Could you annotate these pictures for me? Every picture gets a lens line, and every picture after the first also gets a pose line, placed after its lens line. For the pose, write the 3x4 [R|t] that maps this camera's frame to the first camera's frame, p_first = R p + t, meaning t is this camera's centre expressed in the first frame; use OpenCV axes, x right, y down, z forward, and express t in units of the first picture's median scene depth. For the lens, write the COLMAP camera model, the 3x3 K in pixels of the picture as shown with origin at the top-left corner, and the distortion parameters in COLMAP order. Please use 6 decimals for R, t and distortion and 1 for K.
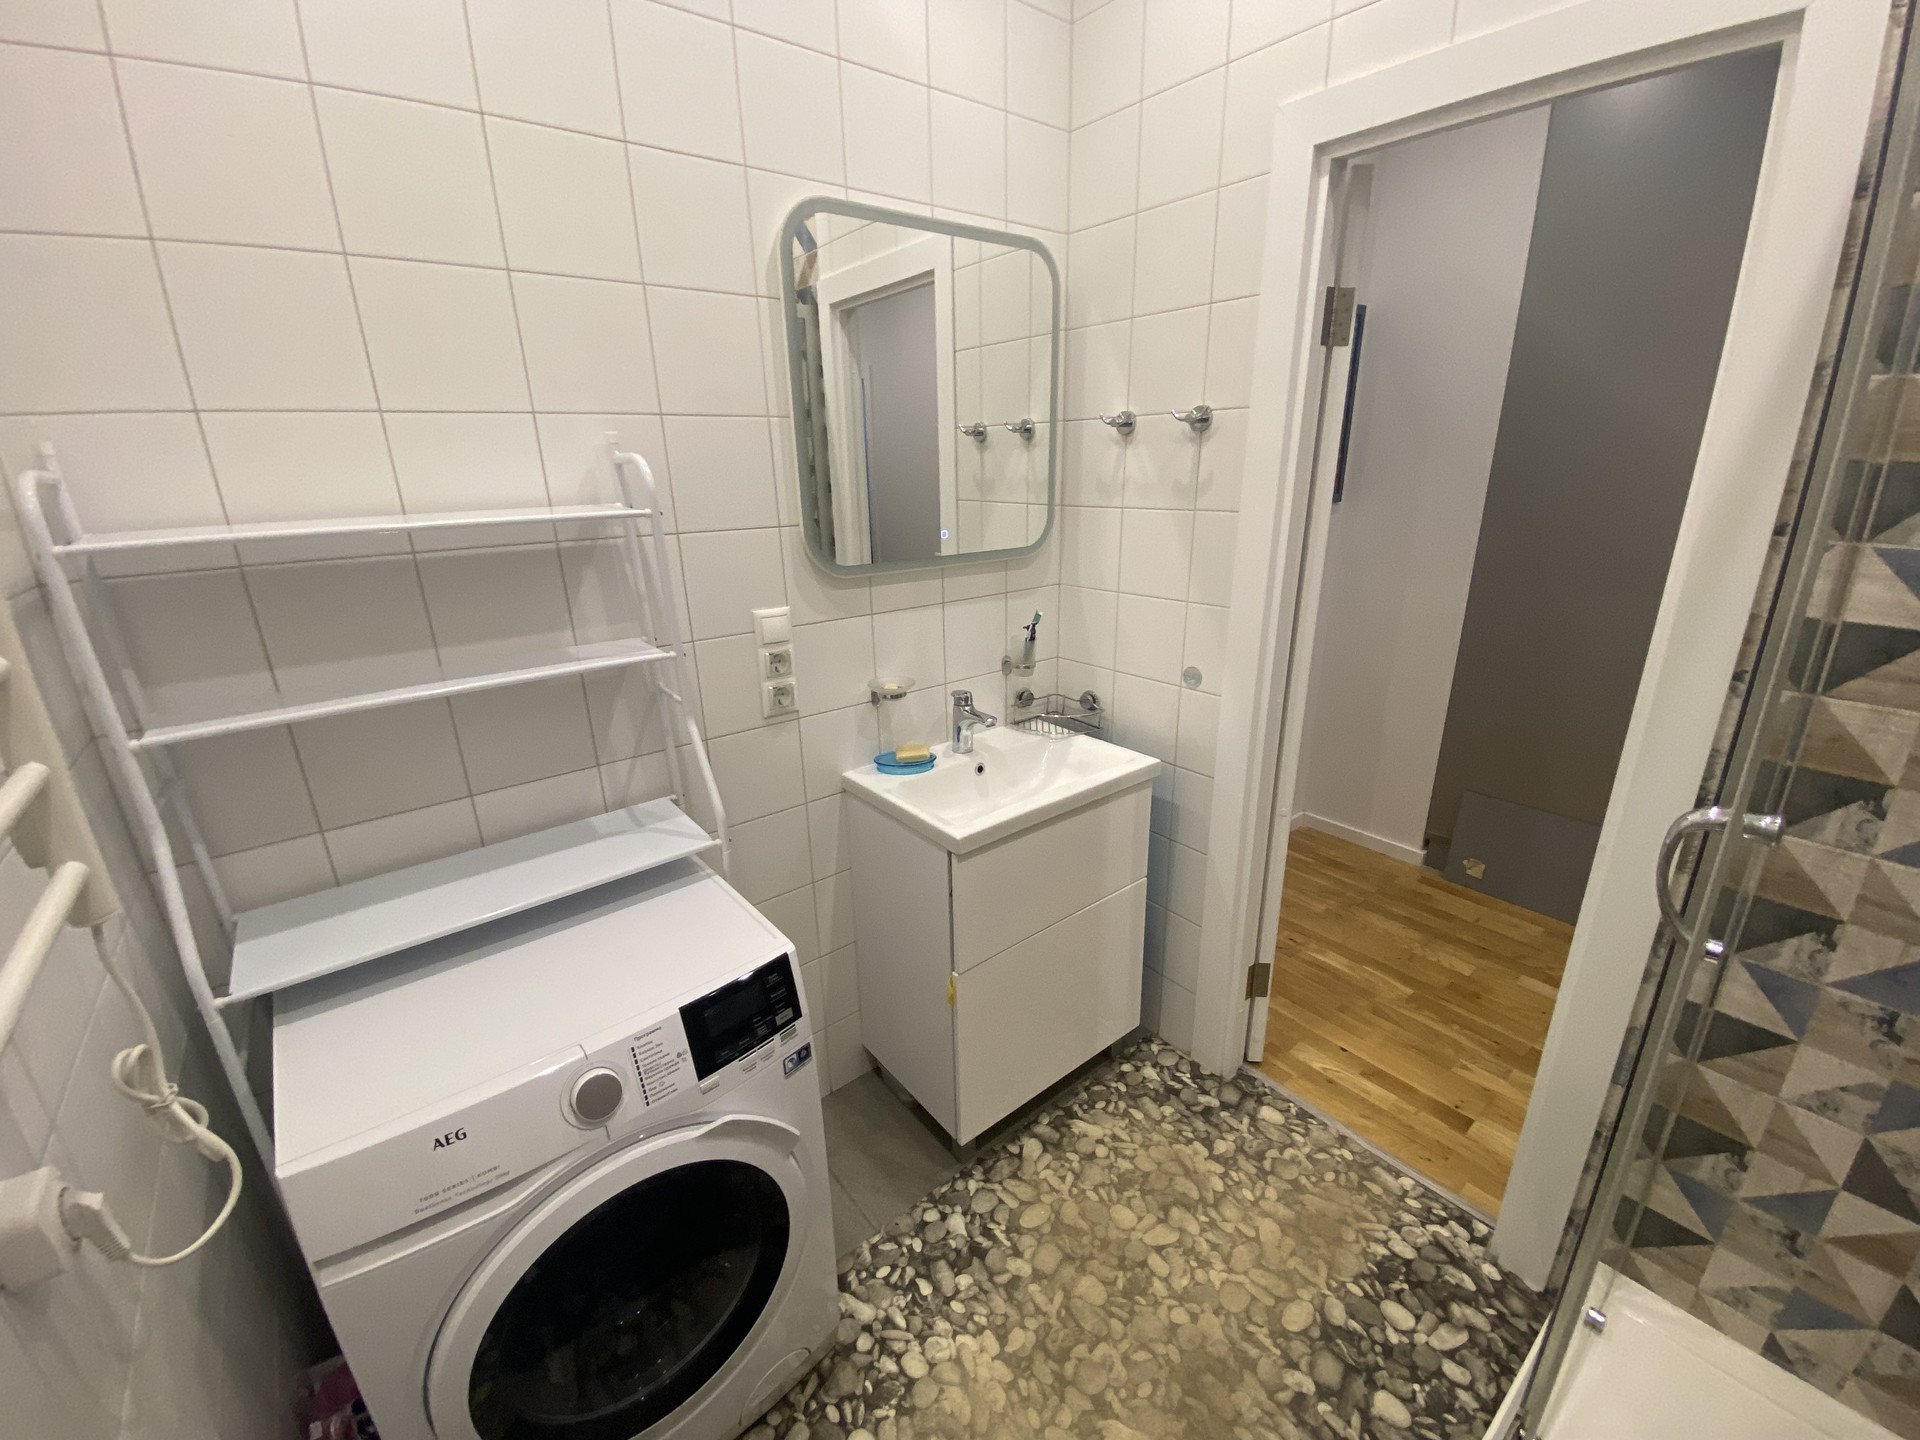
lens RADIAL K [[785.2, 0, 956.4], [0, 785.2, 722.0], [0, 0, 1]] dist [0.002602, -0.012299]
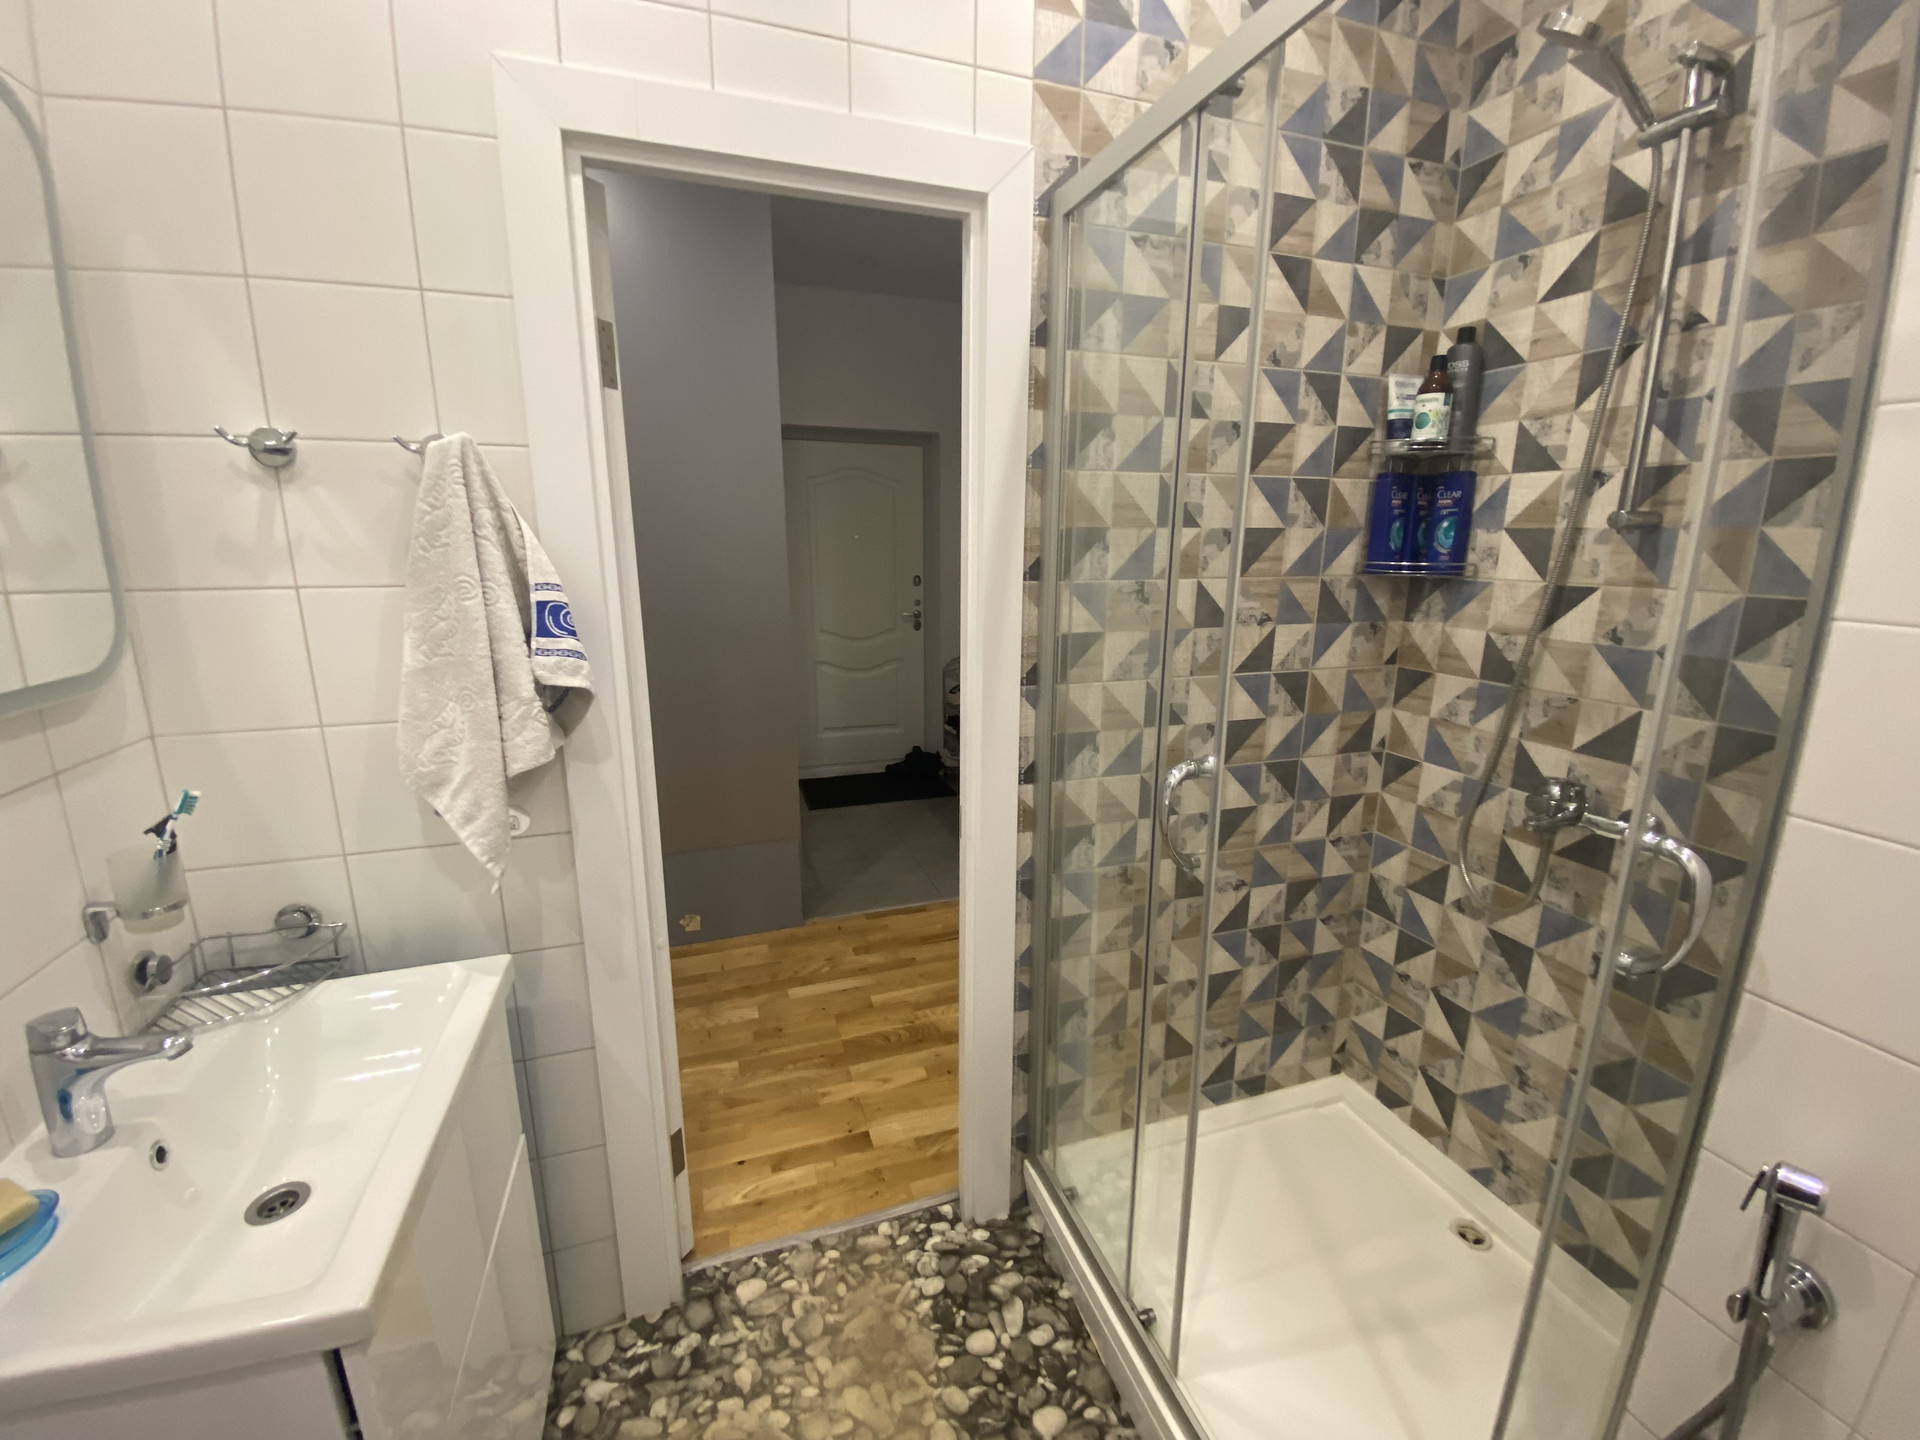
lens RADIAL K [[785.2, 0, 951.6], [0, 785.2, 714.7], [0, 0, 1]] dist [0.002602, -0.012299]
pose [[0.330413, -0.181729, 0.926176, -0.192282], [0.288080, 0.953880, 0.084393, -0.091873], [-0.898798, 0.238928, 0.367527, 0.371547]]
